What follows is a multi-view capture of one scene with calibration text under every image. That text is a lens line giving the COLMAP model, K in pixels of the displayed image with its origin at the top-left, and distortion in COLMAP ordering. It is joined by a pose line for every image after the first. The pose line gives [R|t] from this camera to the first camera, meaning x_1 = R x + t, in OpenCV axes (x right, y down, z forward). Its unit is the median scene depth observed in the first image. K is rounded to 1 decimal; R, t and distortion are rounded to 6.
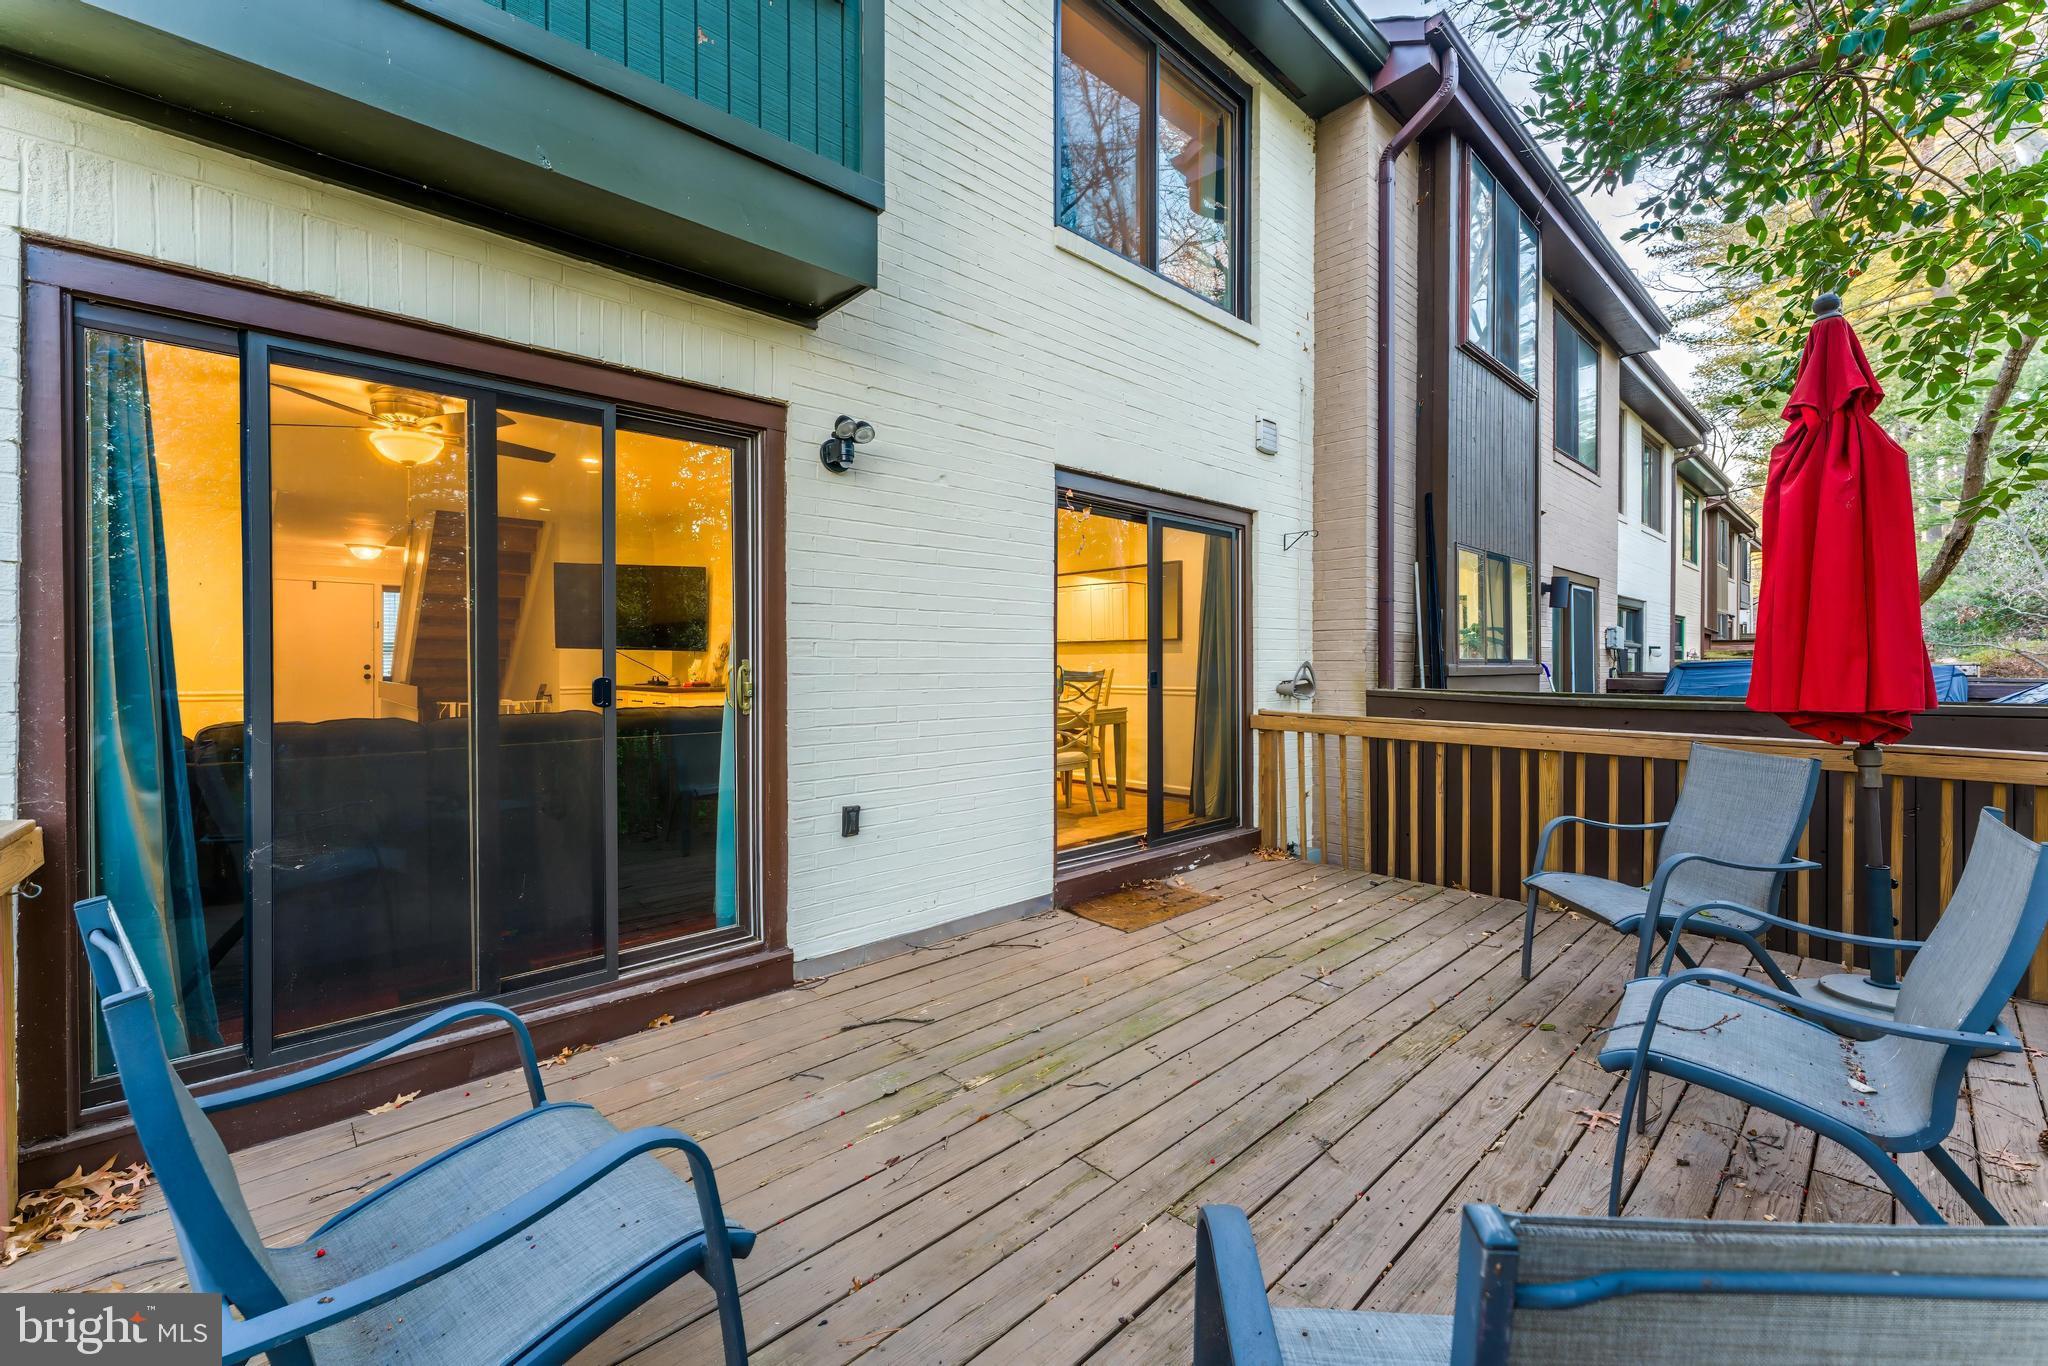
lens RADIAL K [[831.2, 0, 1026.3], [0, 831.2, 673.9], [0, 0, 1]] dist [0.000043, -0.000714]
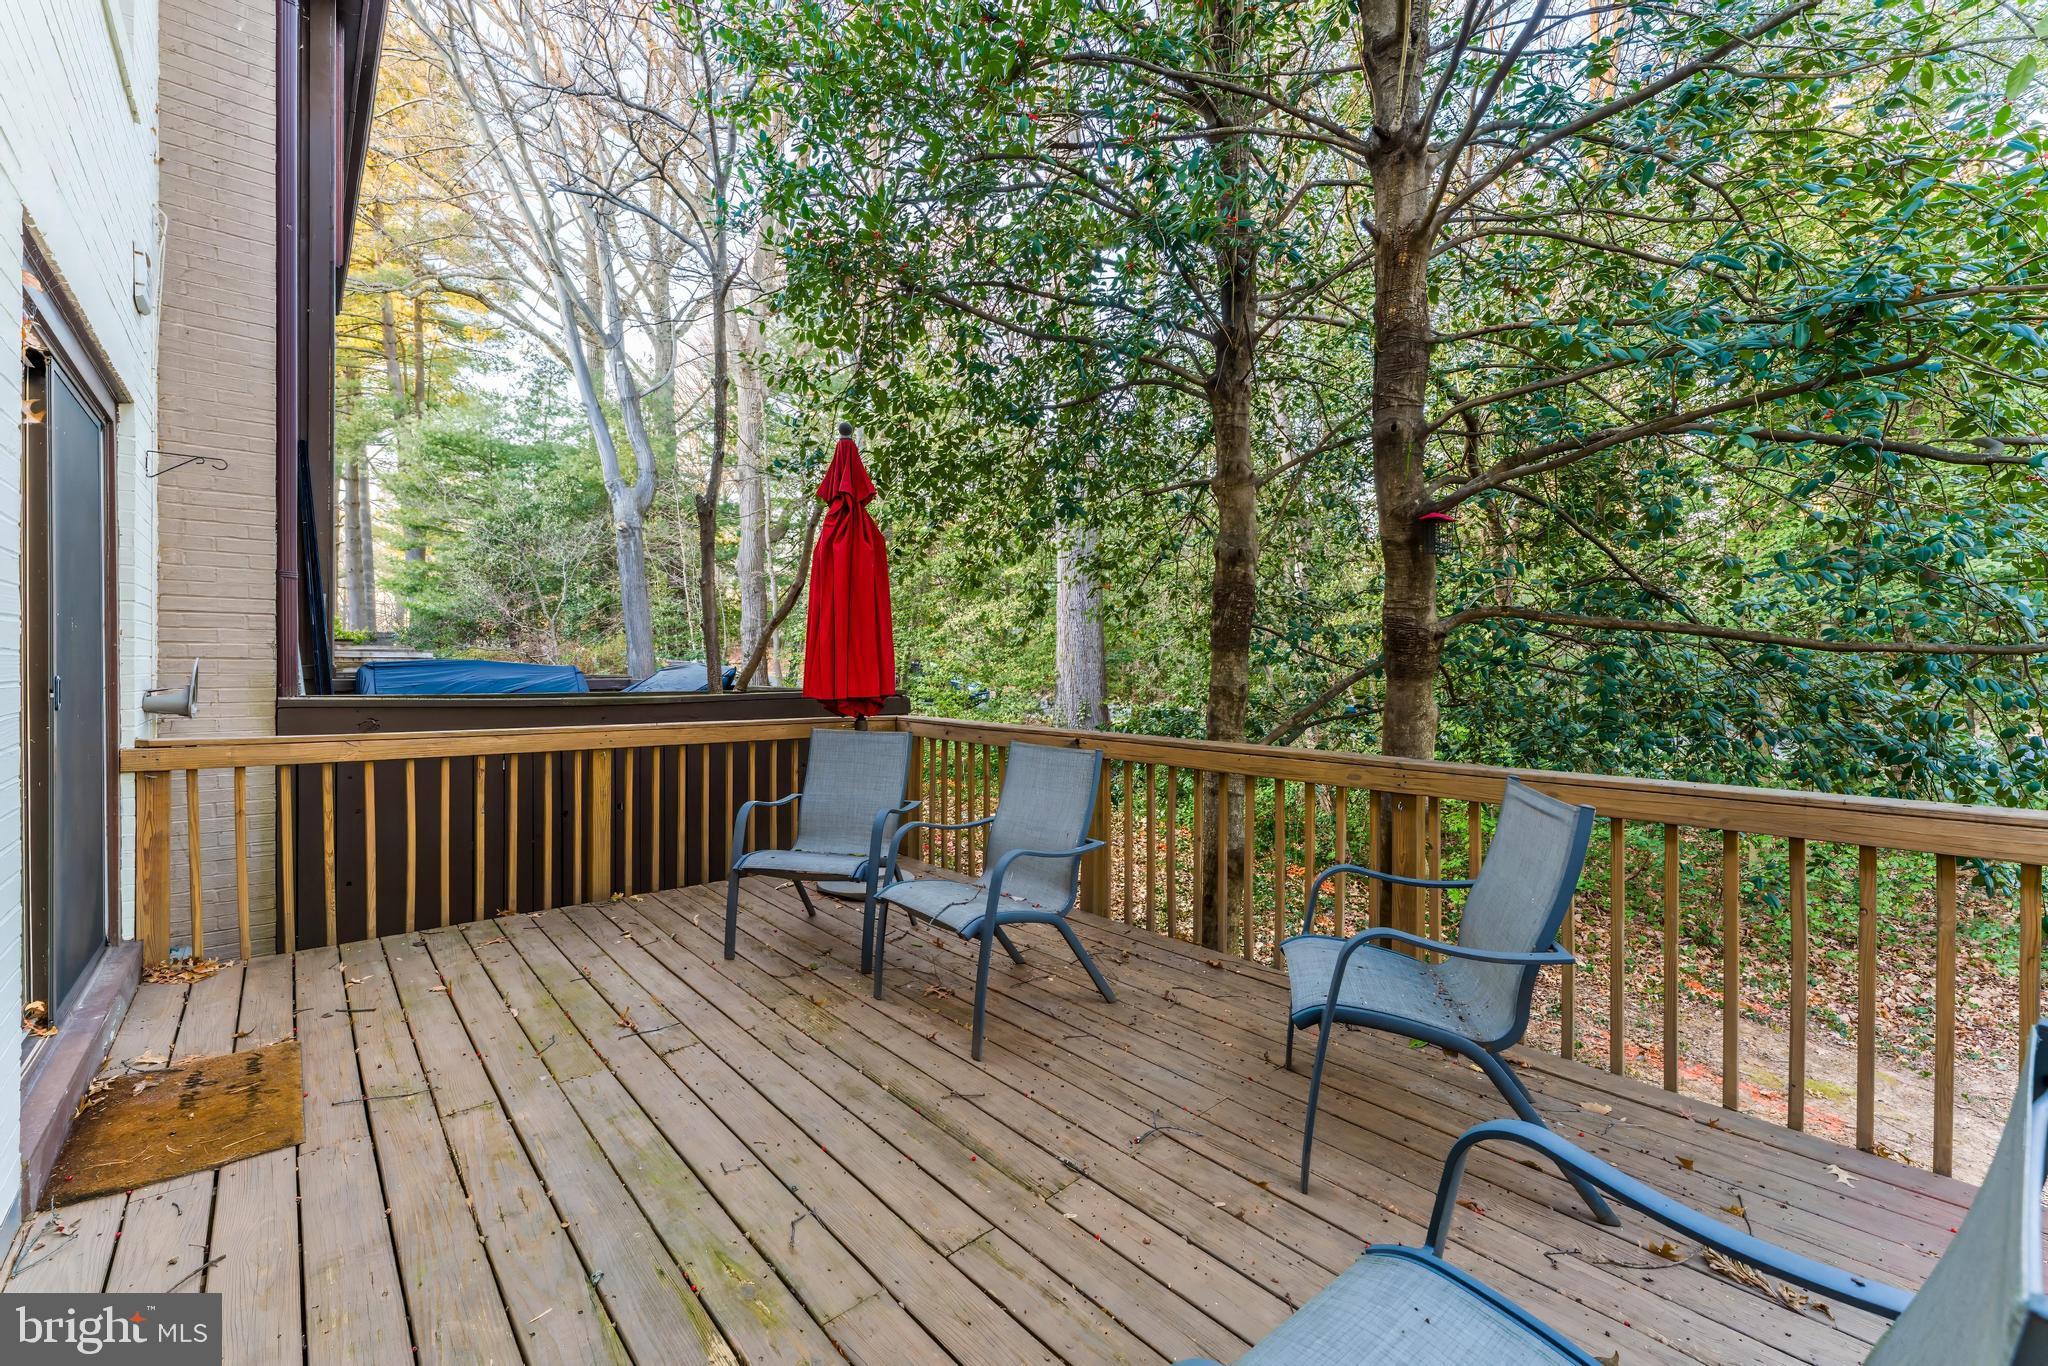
lens RADIAL K [[831.2, 0, 1026.3], [0, 831.2, 673.9], [0, 0, 1]] dist [0.000043, -0.000714]
pose [[0.020843, -0.010593, 0.999727, -0.420541], [0.008369, 0.999911, 0.010421, -0.006870], [-0.999748, 0.008149, 0.020930, 0.493181]]
